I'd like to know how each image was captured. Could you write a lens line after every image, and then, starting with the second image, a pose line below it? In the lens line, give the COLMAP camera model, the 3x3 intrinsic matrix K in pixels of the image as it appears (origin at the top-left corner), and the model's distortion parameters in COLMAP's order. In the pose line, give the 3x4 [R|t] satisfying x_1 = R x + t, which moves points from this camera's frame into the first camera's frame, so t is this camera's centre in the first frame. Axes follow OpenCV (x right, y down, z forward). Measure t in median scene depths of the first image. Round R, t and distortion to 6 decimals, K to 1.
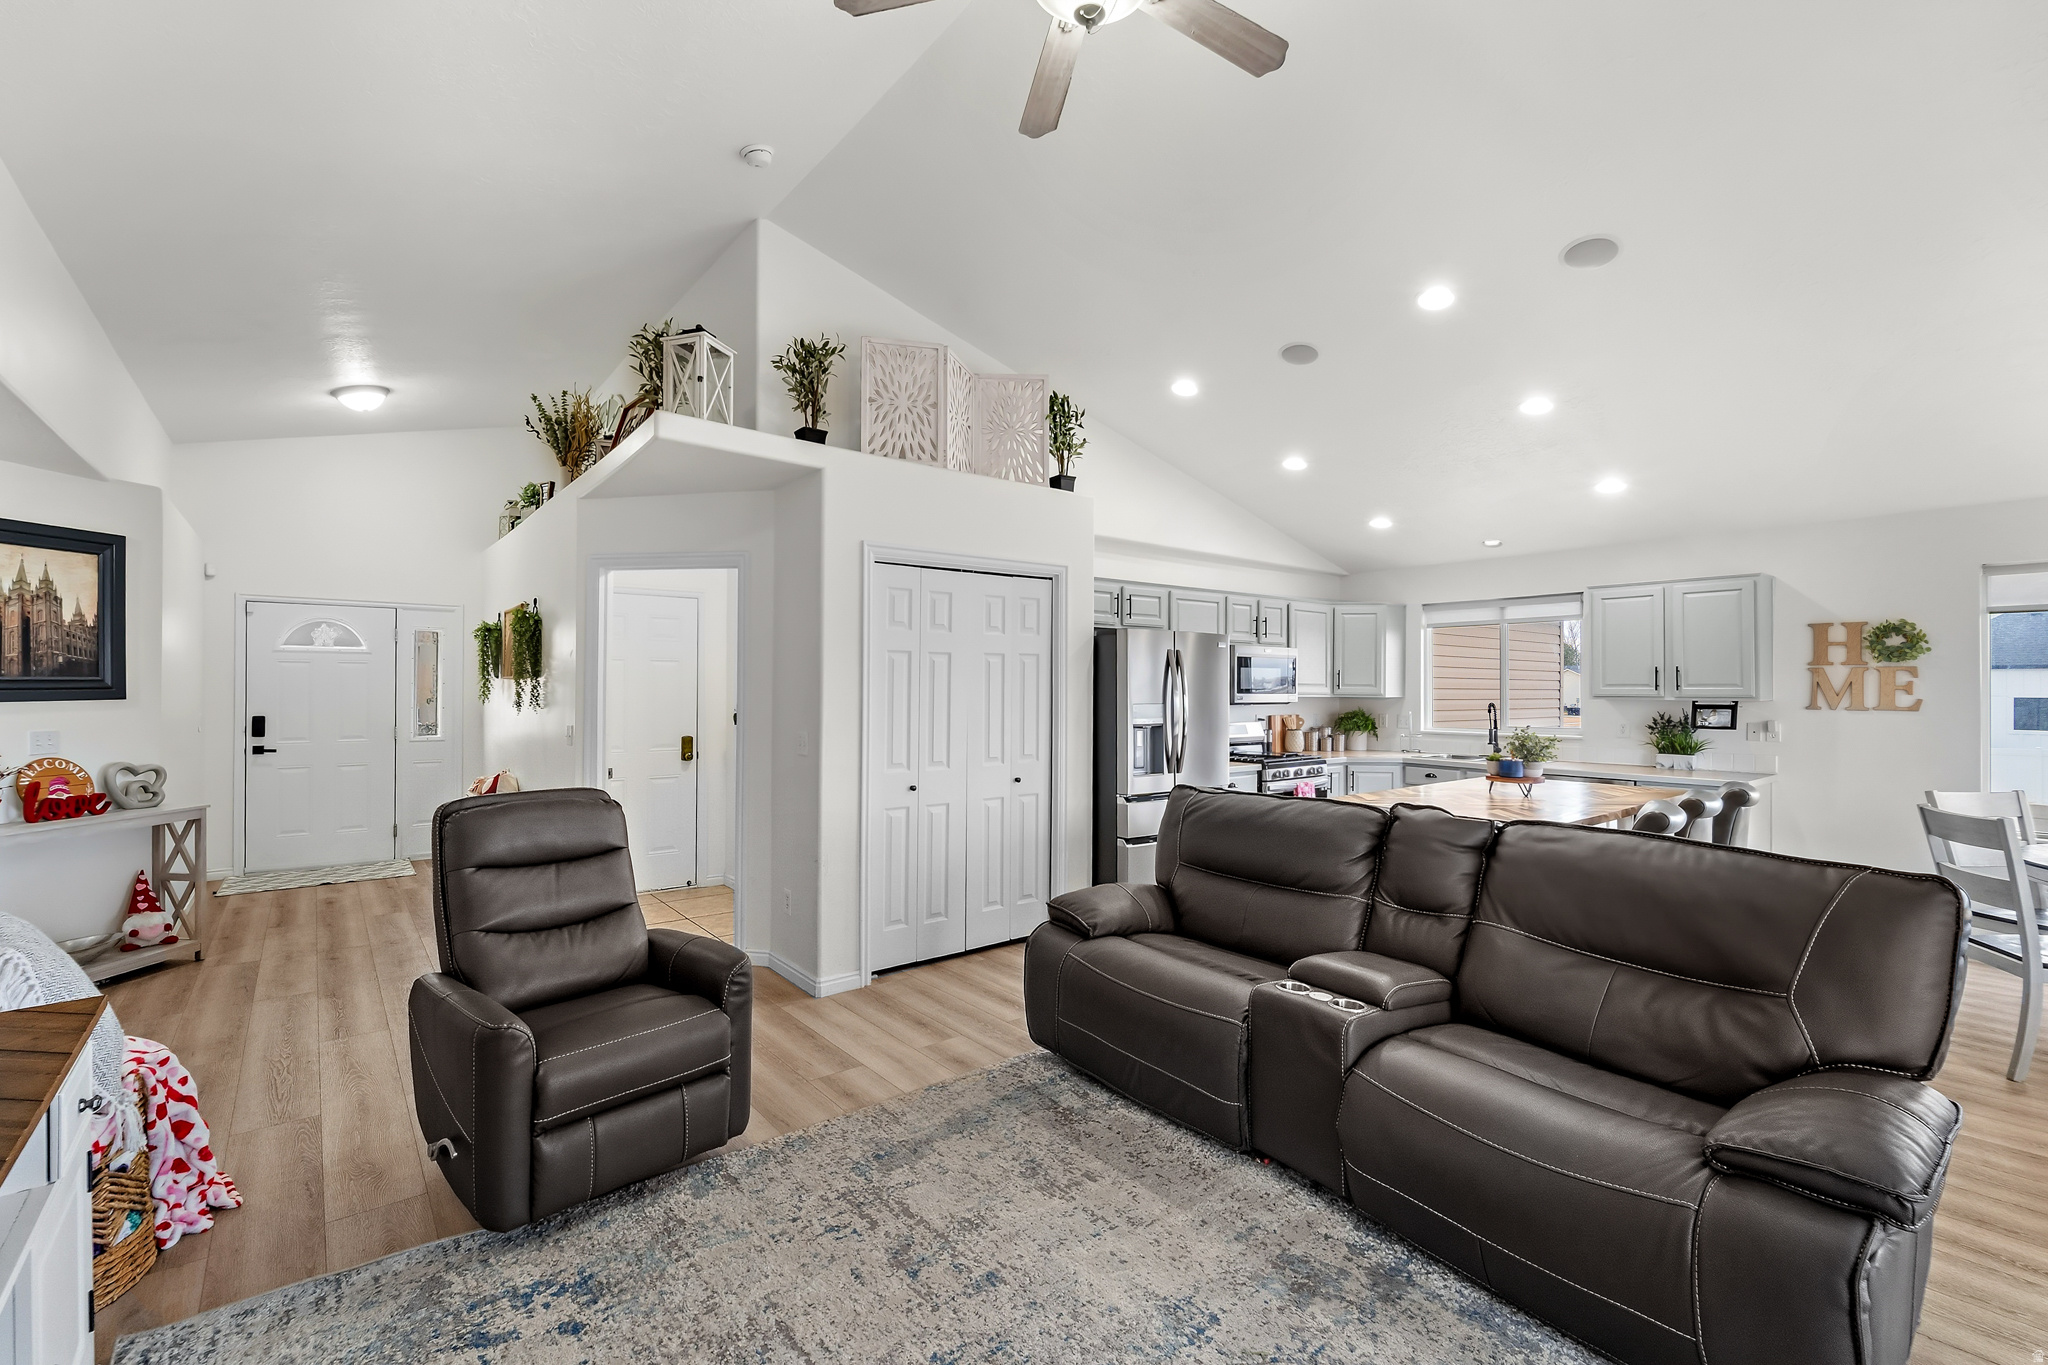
lens RADIAL K [[873.3, 0, 1018.5], [0, 873.3, 683.1], [0, 0, 1]] dist [0.000522, -0.000358]
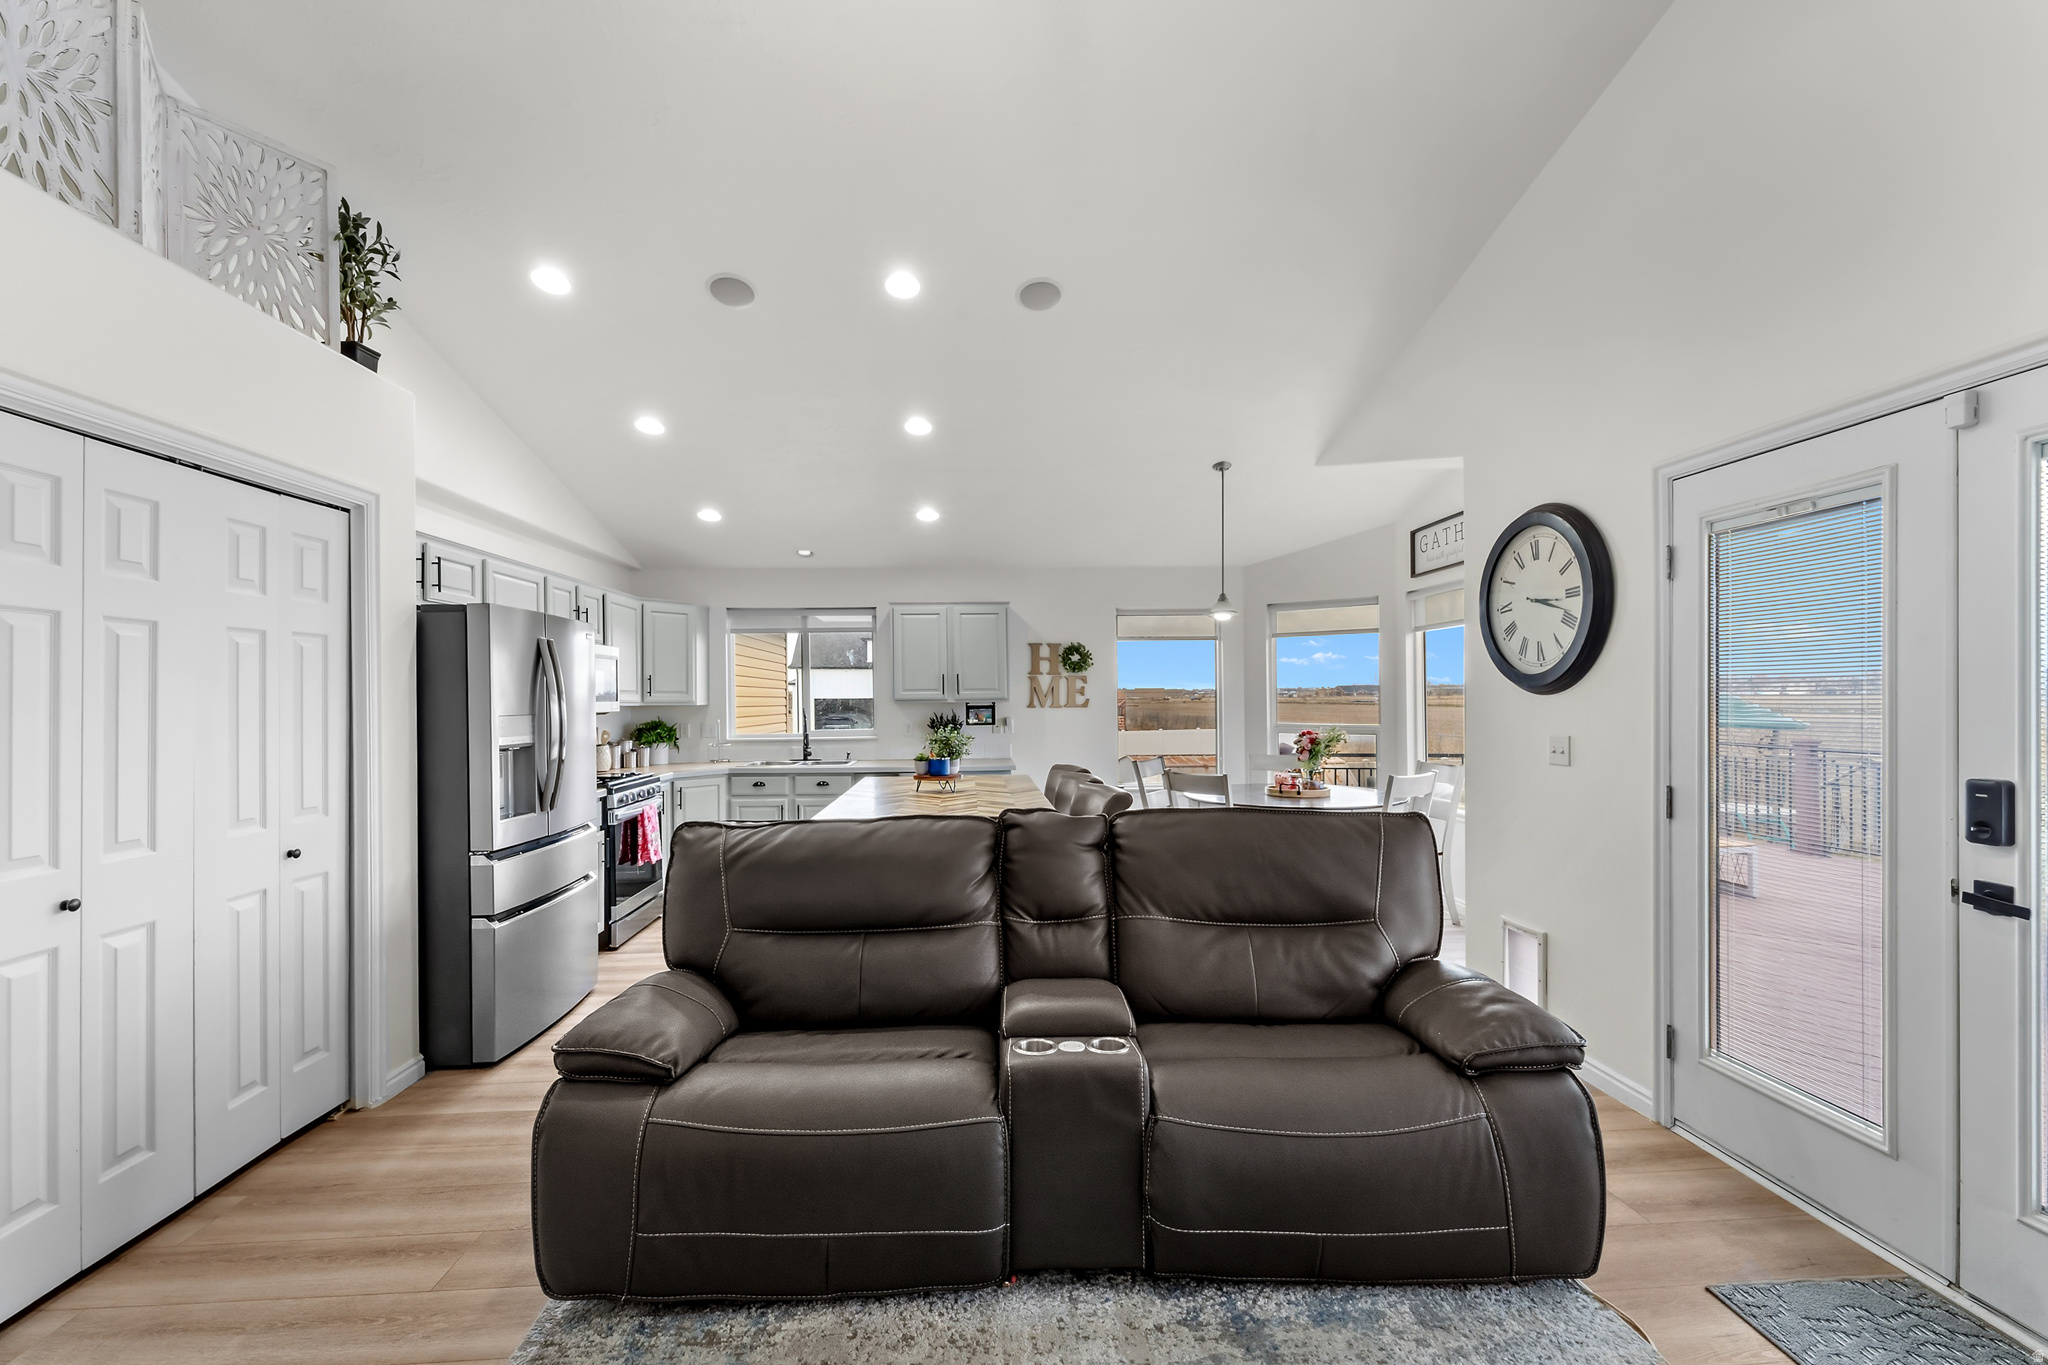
lens RADIAL K [[852.4, 0, 1015.8], [0, 852.4, 698.1], [0, 0, 1]] dist [-0.000085, -0.000458]
pose [[0.575613, -0.007929, 0.817684, -0.170029], [0.006537, 0.999966, 0.005094, 0.009048], [-0.817696, 0.002413, 0.575645, 0.275901]]
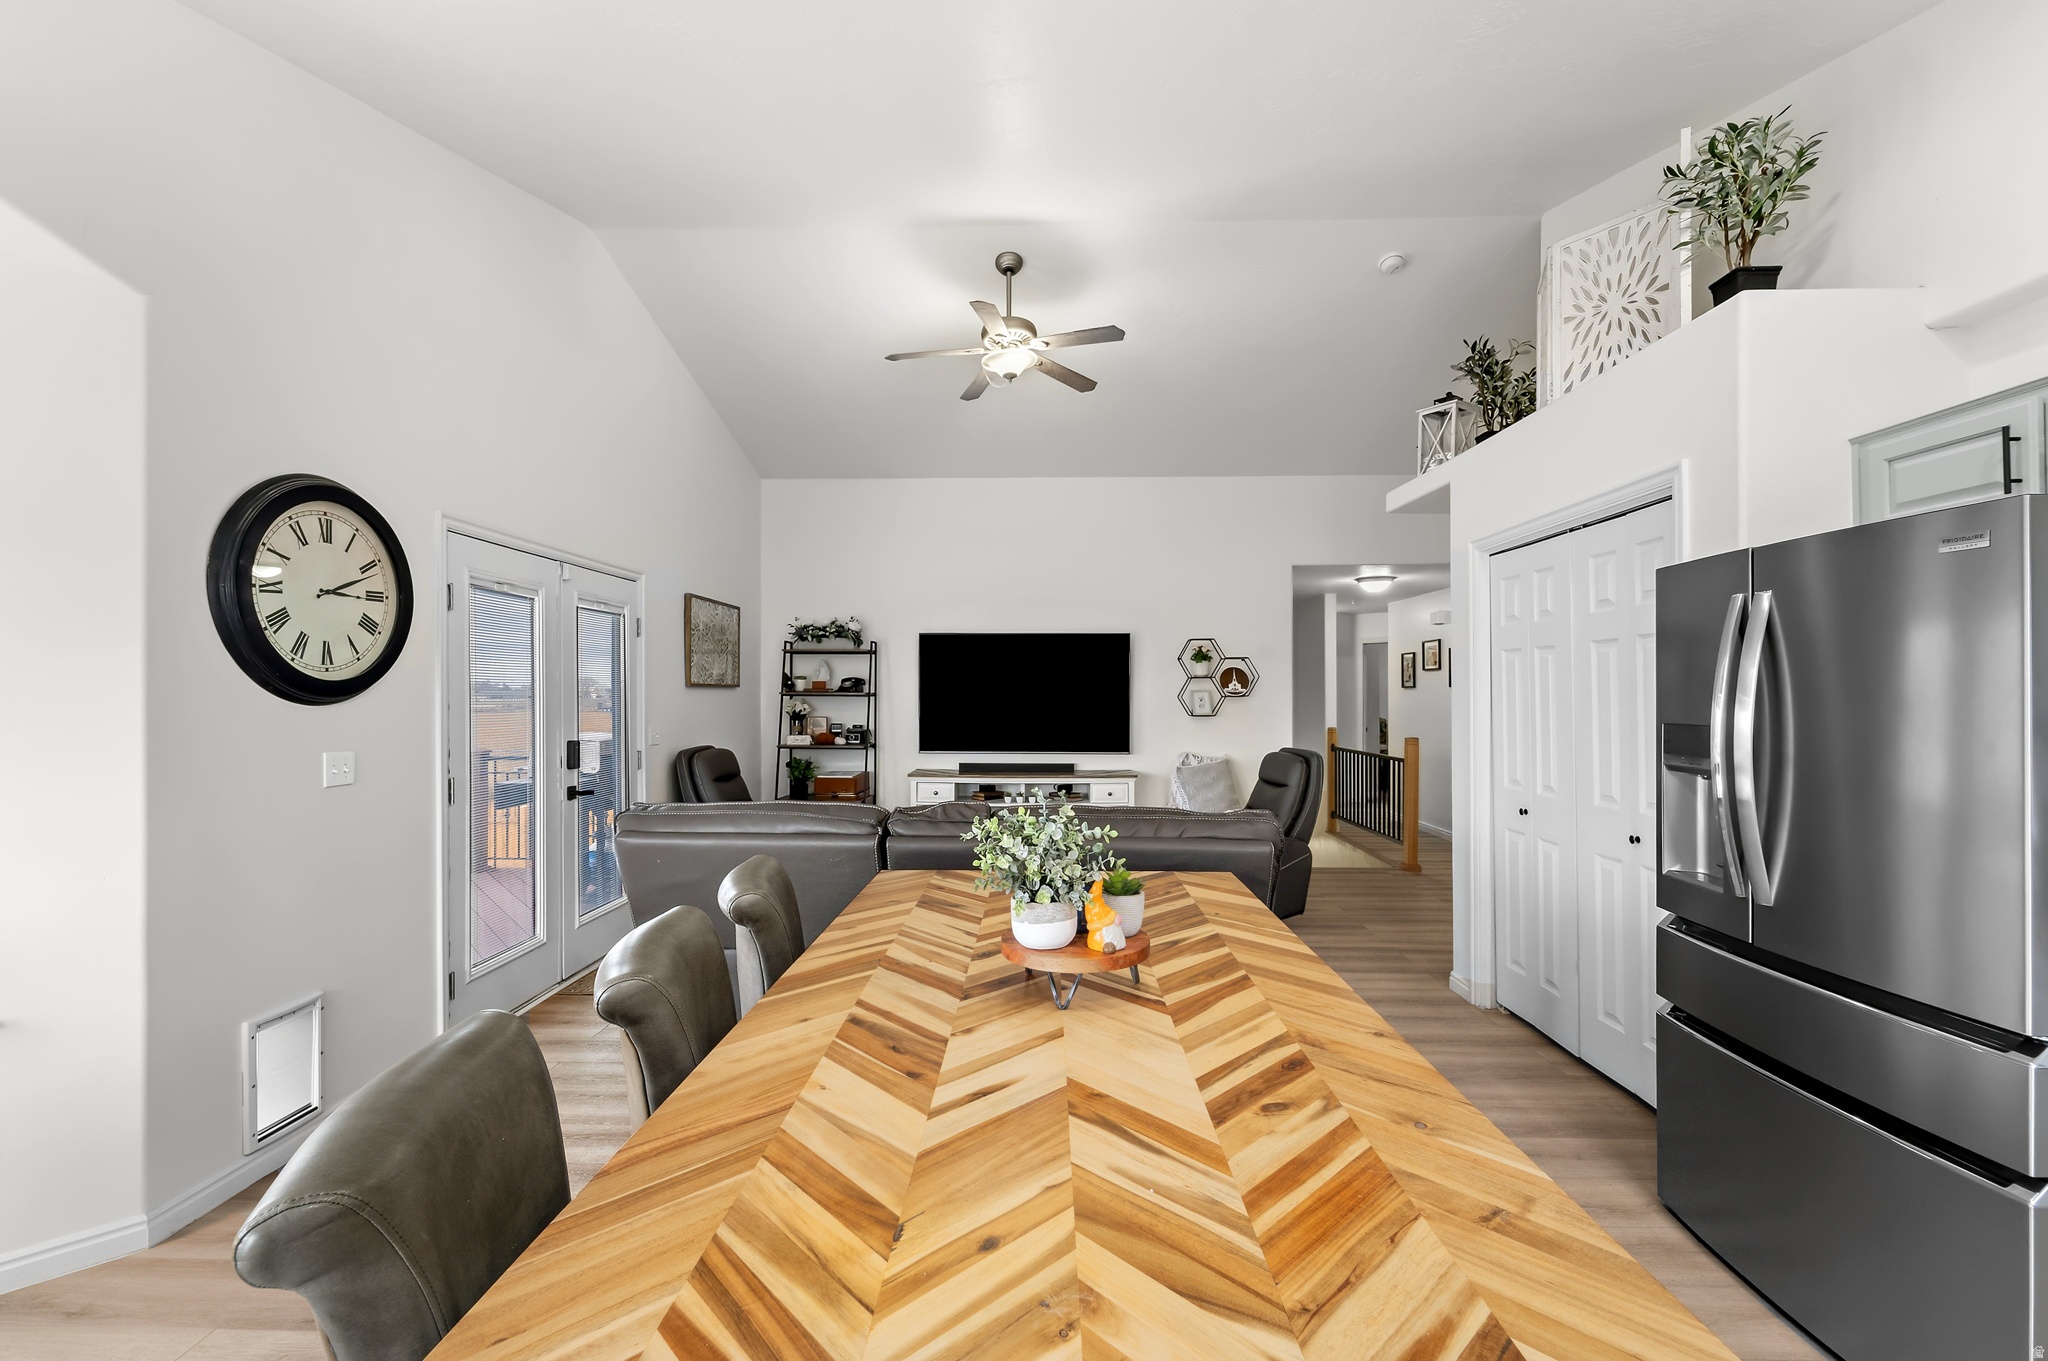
lens RADIAL K [[852.4, 0, 1015.8], [0, 852.4, 696.1], [0, 0, 1]] dist [-0.000085, -0.000458]
pose [[-0.647770, -0.000842, -0.761835, 0.685826], [0.001926, 0.999994, -0.002742, 0.008970], [0.761834, -0.003244, -0.647765, 0.978658]]
